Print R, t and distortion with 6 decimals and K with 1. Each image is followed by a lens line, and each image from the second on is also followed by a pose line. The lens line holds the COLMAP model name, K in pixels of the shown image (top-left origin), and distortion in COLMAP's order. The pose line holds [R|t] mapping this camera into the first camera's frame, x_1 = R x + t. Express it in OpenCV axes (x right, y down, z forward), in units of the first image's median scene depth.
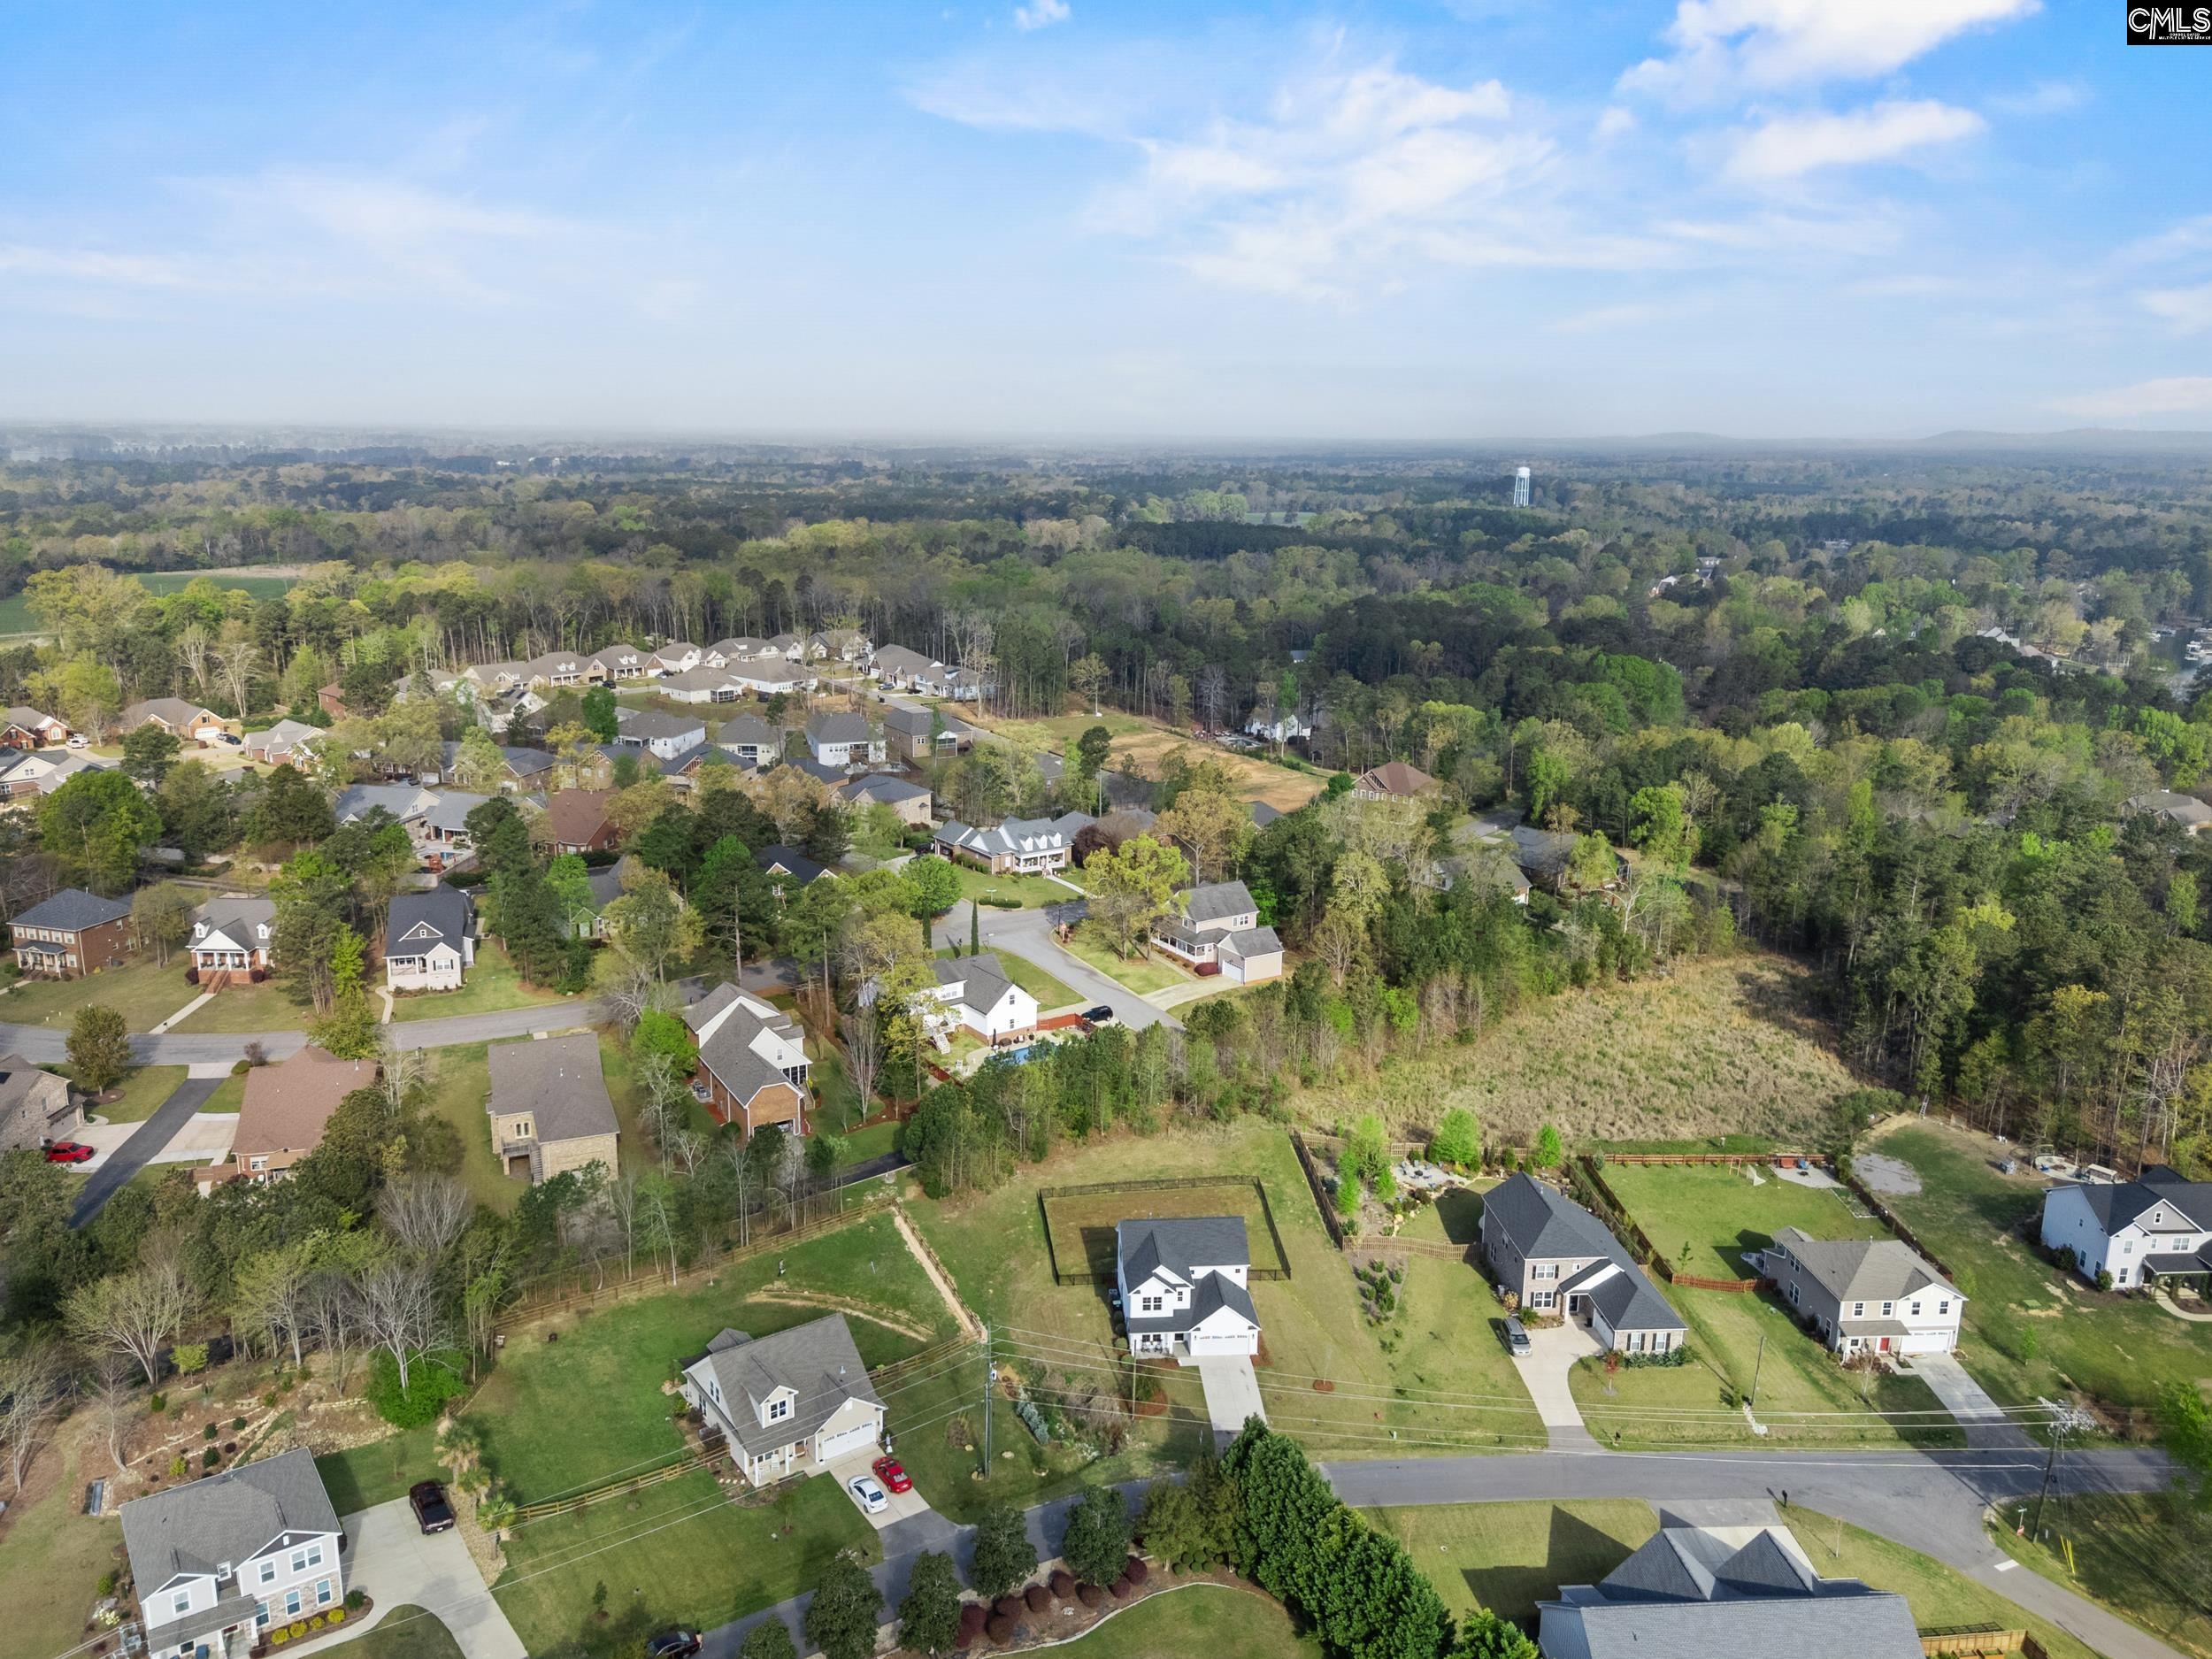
lens RADIAL K [[1627.5, 0, 1127.6], [0, 1627.5, 827.4], [0, 0, 1]] dist [0.062778, -0.041279]
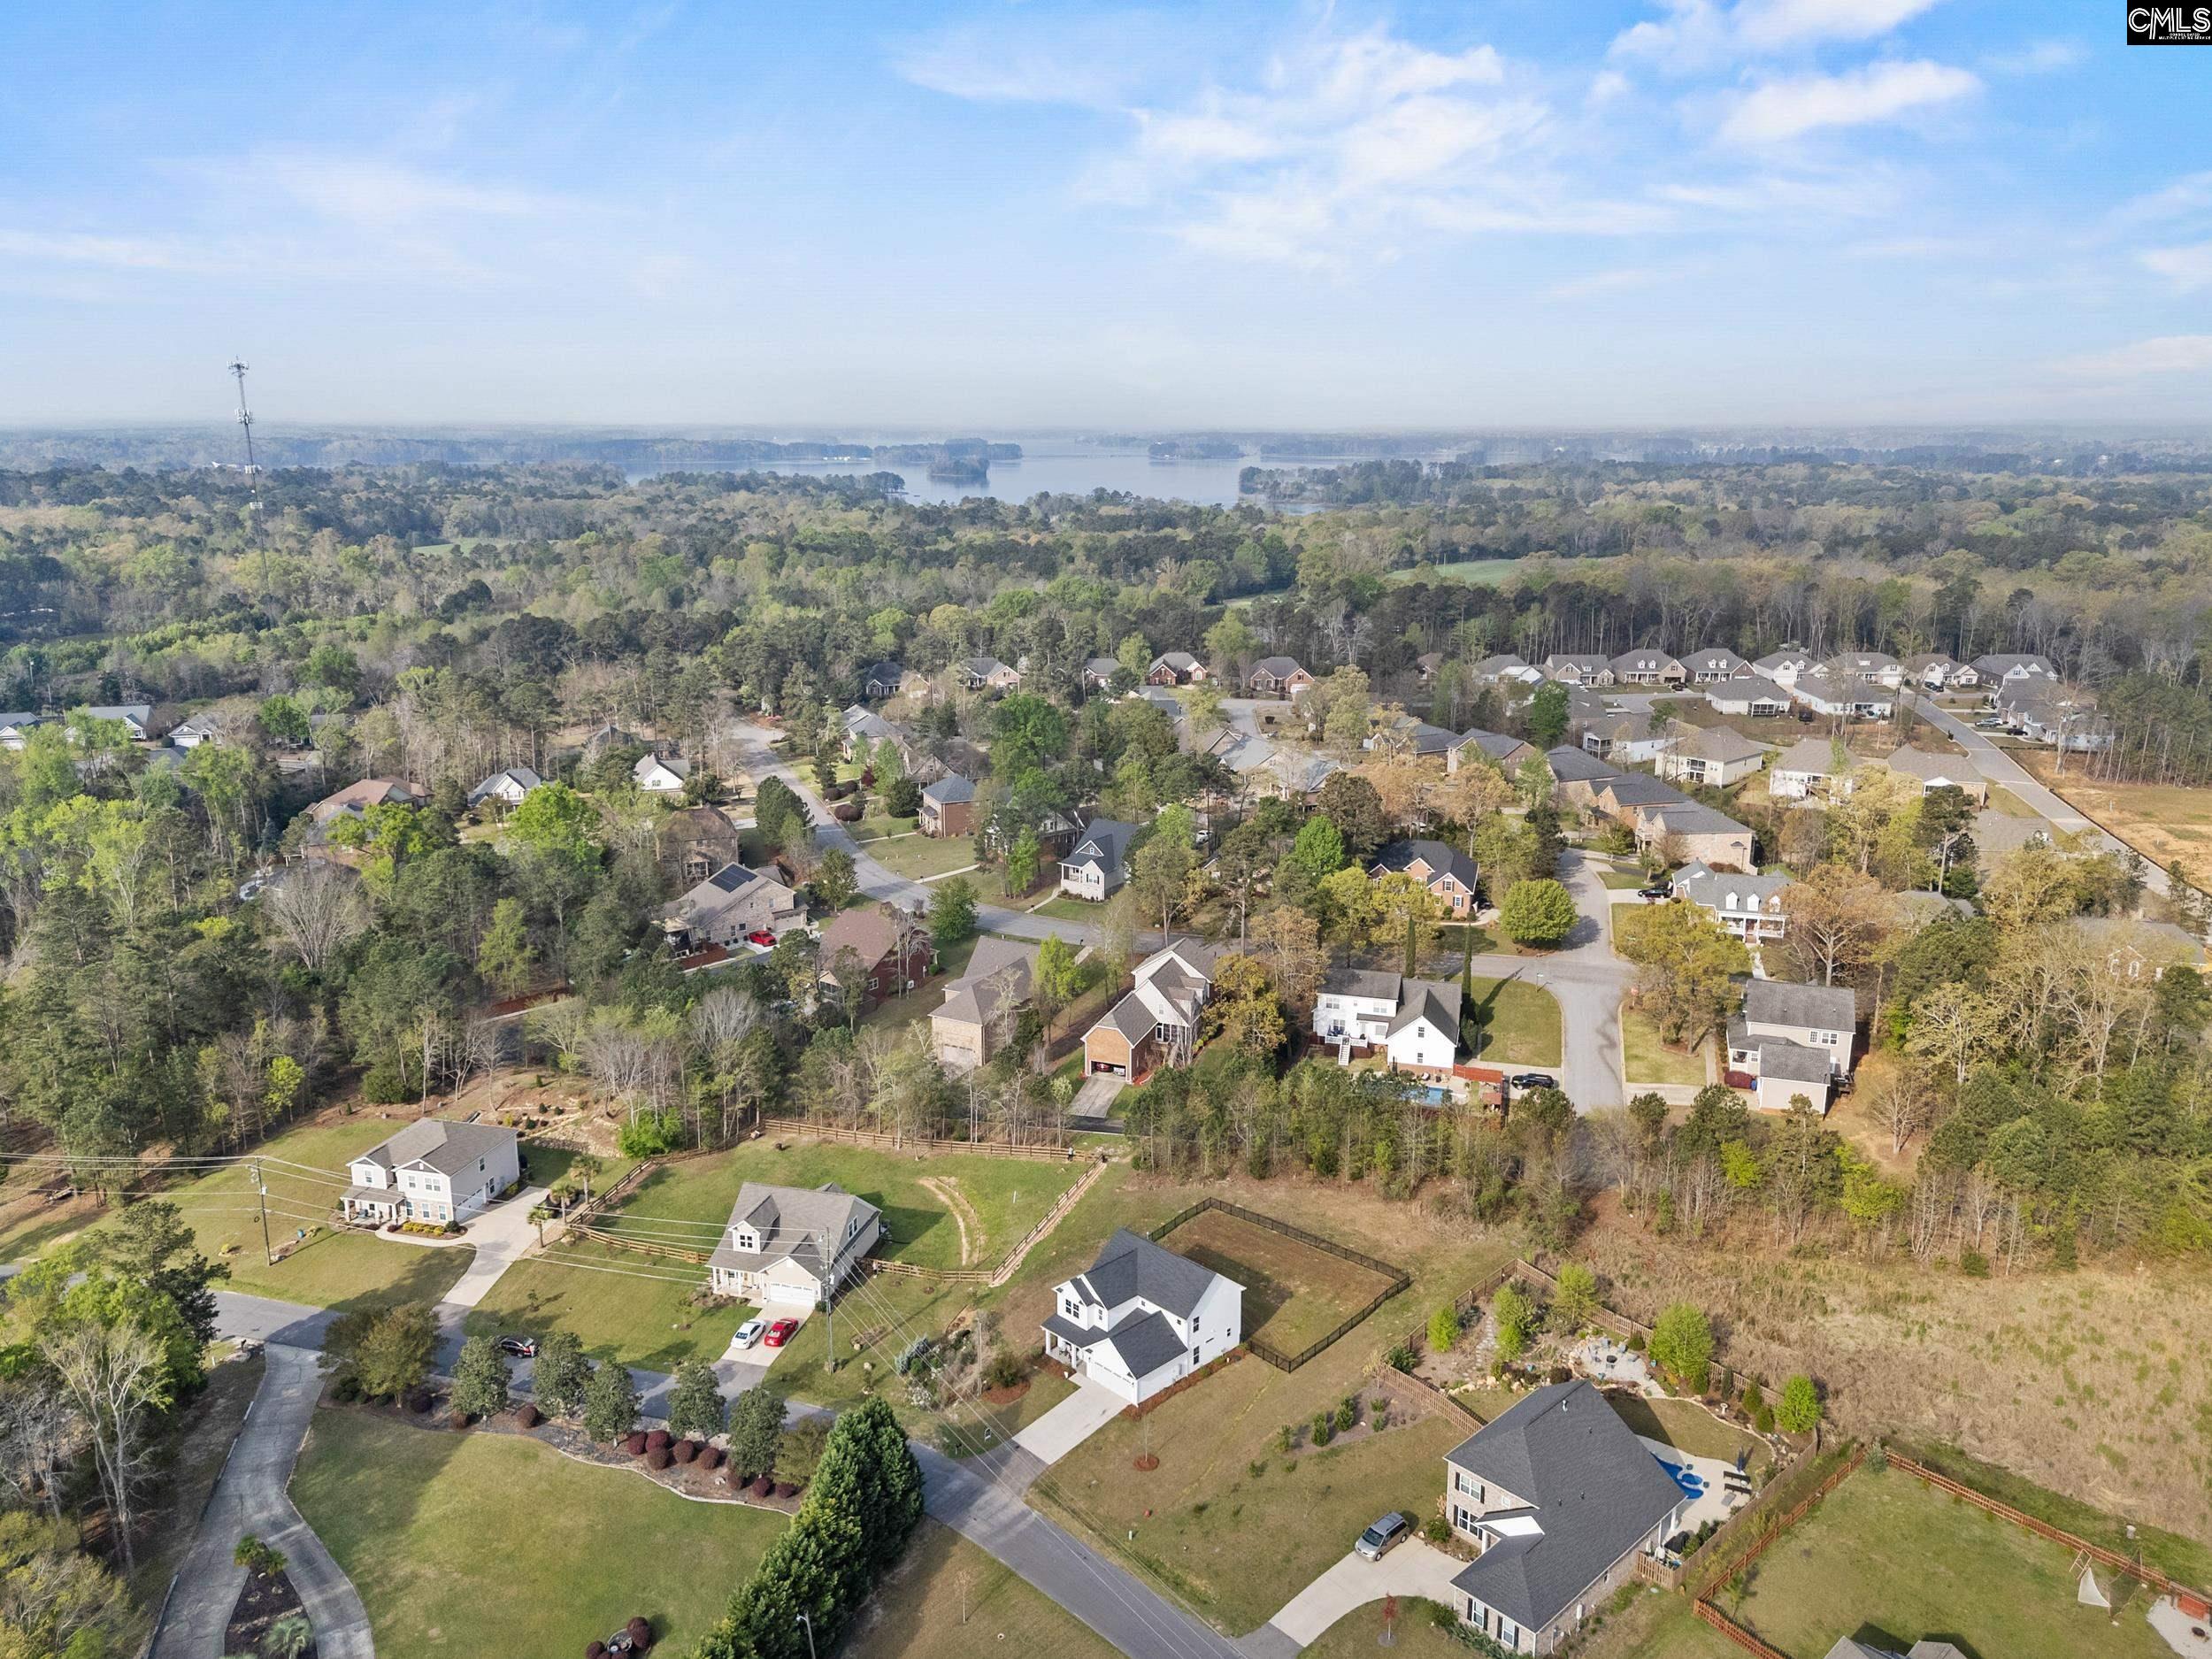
lens RADIAL K [[1627.5, 0, 1127.6], [0, 1627.5, 827.4], [0, 0, 1]] dist [0.062778, -0.041279]
pose [[0.638743, 0.173846, -0.749523, 0.726265], [-0.174044, 0.981536, 0.079339, -0.078355], [0.749477, 0.079773, 0.657206, 0.352370]]
